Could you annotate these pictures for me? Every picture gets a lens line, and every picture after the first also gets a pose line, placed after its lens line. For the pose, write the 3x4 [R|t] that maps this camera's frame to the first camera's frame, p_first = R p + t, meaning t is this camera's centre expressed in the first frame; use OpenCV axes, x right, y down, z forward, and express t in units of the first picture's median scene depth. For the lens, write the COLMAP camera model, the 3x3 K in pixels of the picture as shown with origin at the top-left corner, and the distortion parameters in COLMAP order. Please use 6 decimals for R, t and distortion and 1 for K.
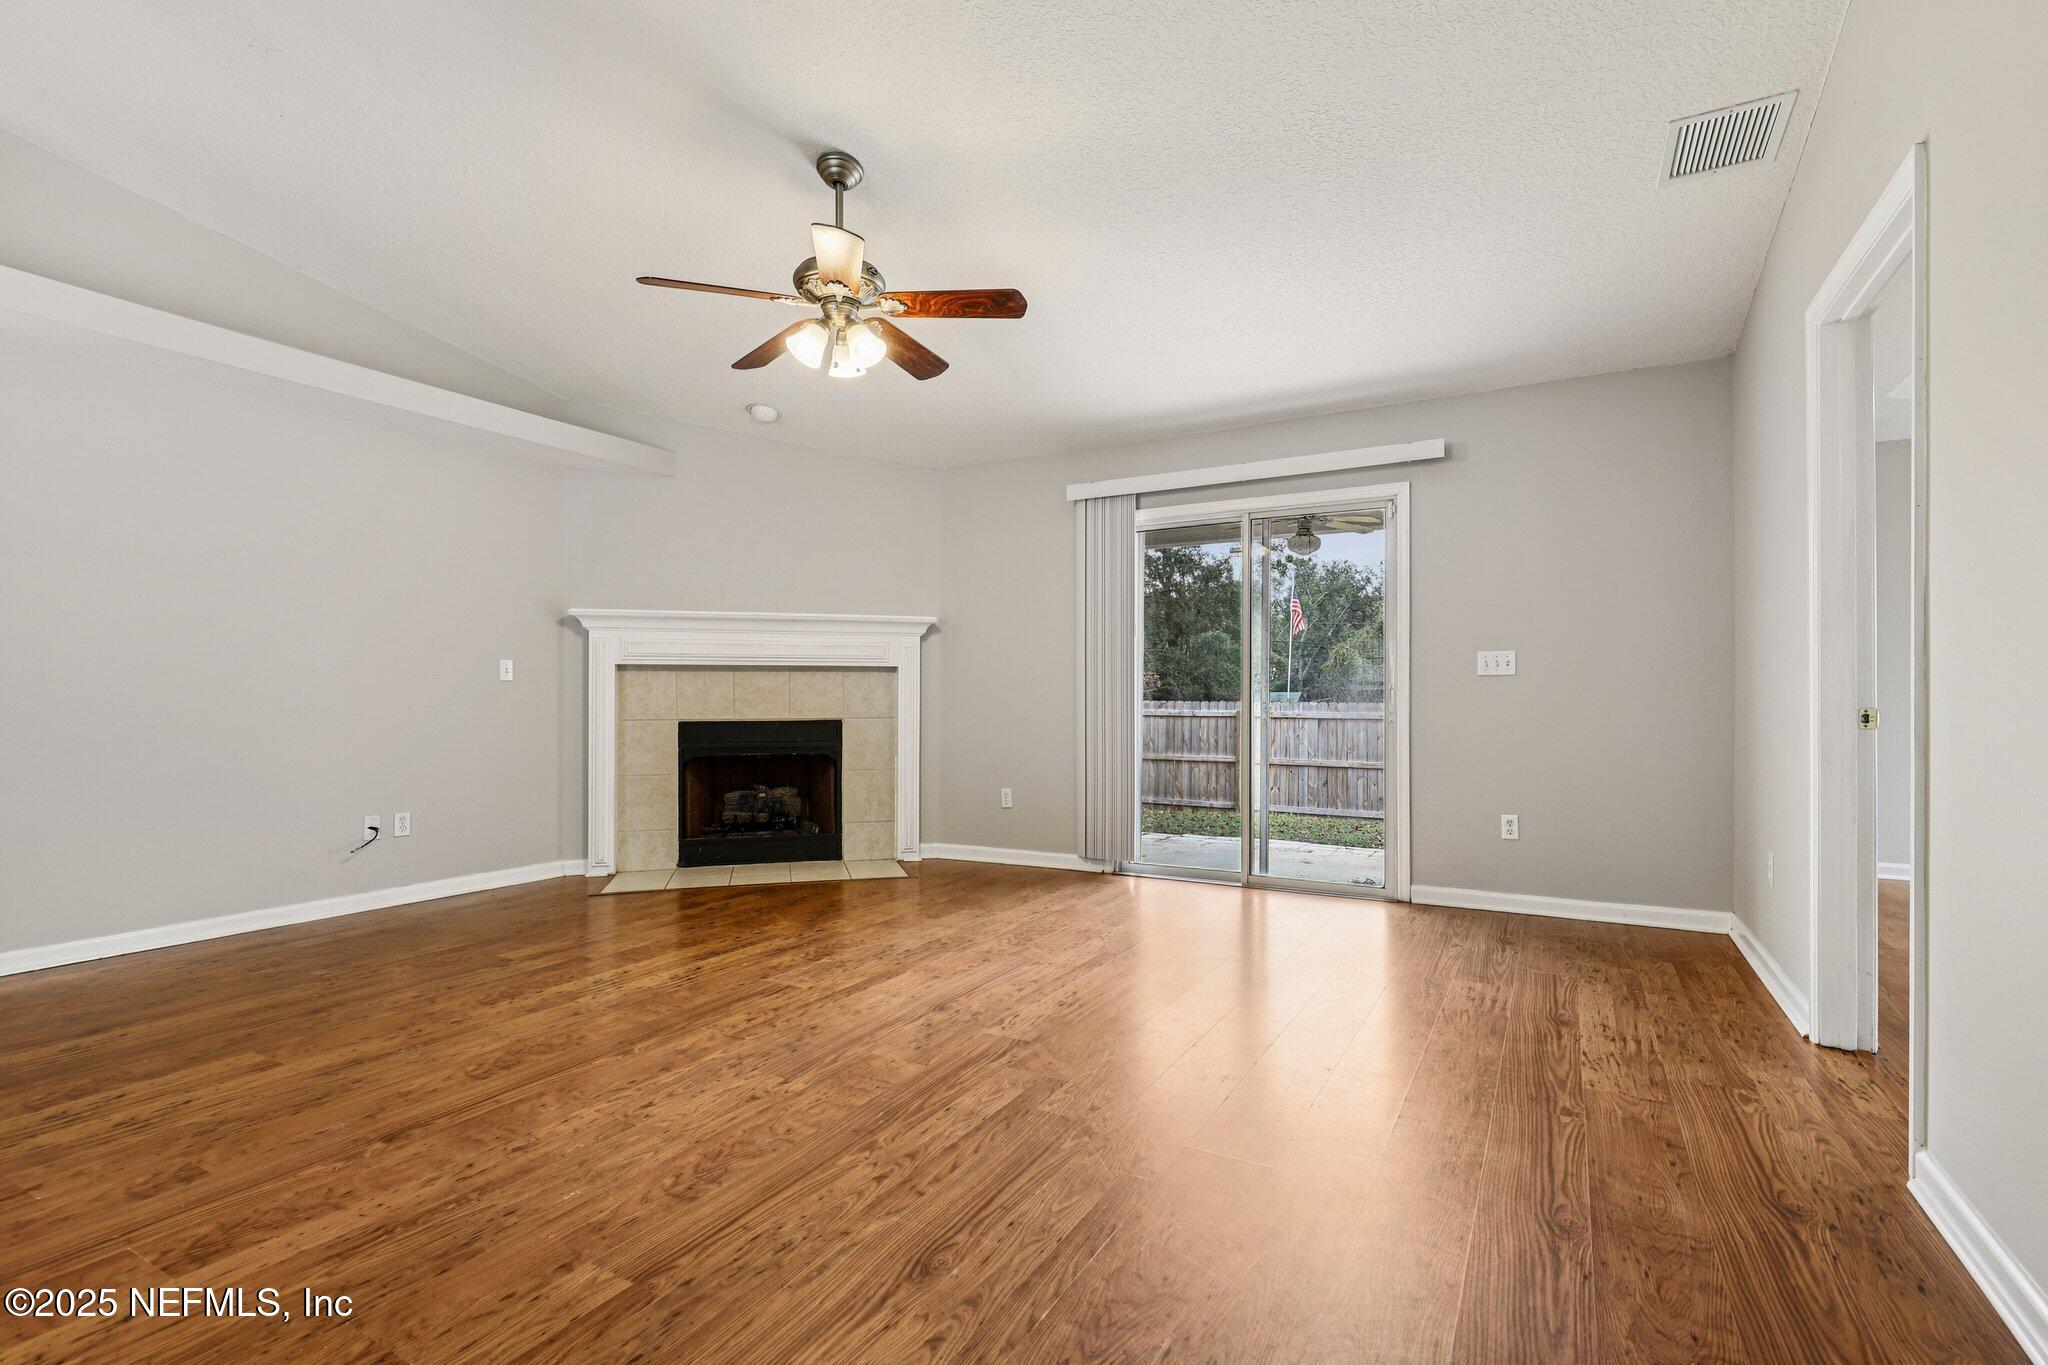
lens RADIAL K [[938.5, 0, 1030.8], [0, 938.5, 688.8], [0, 0, 1]] dist [0.001916, -0.000141]
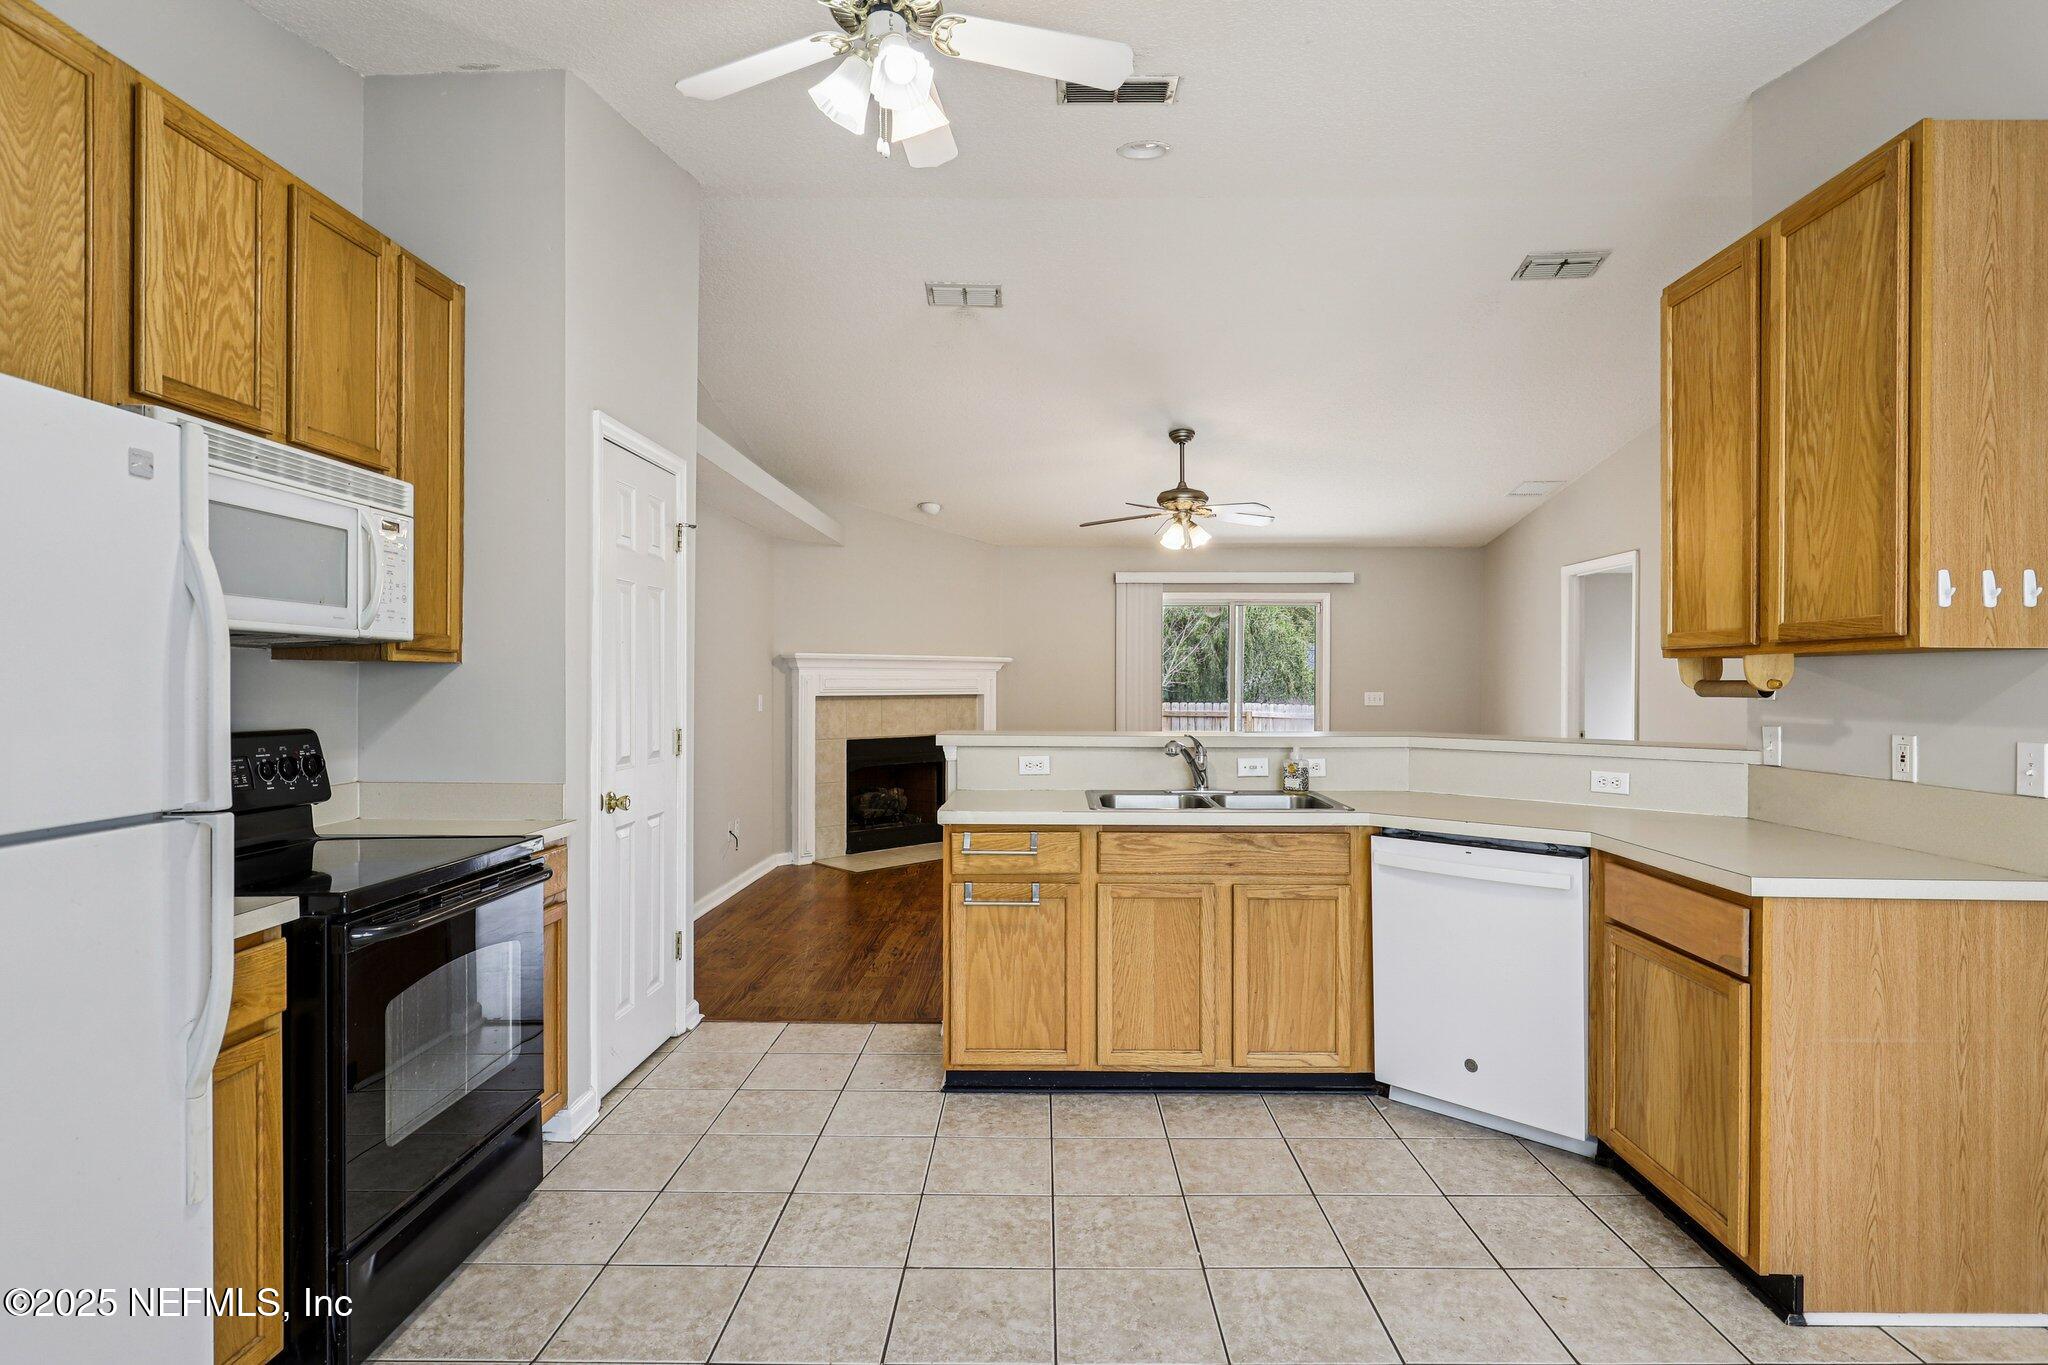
lens RADIAL K [[1053.0, 0, 1035.4], [0, 1053.0, 682.0], [0, 0, 1]] dist [0.001560, 0.000638]
pose [[0.881410, 0.002377, 0.472346, -1.278574], [-0.008435, 0.999907, 0.010707, -0.094228], [-0.472276, -0.013421, 0.881348, -0.586574]]
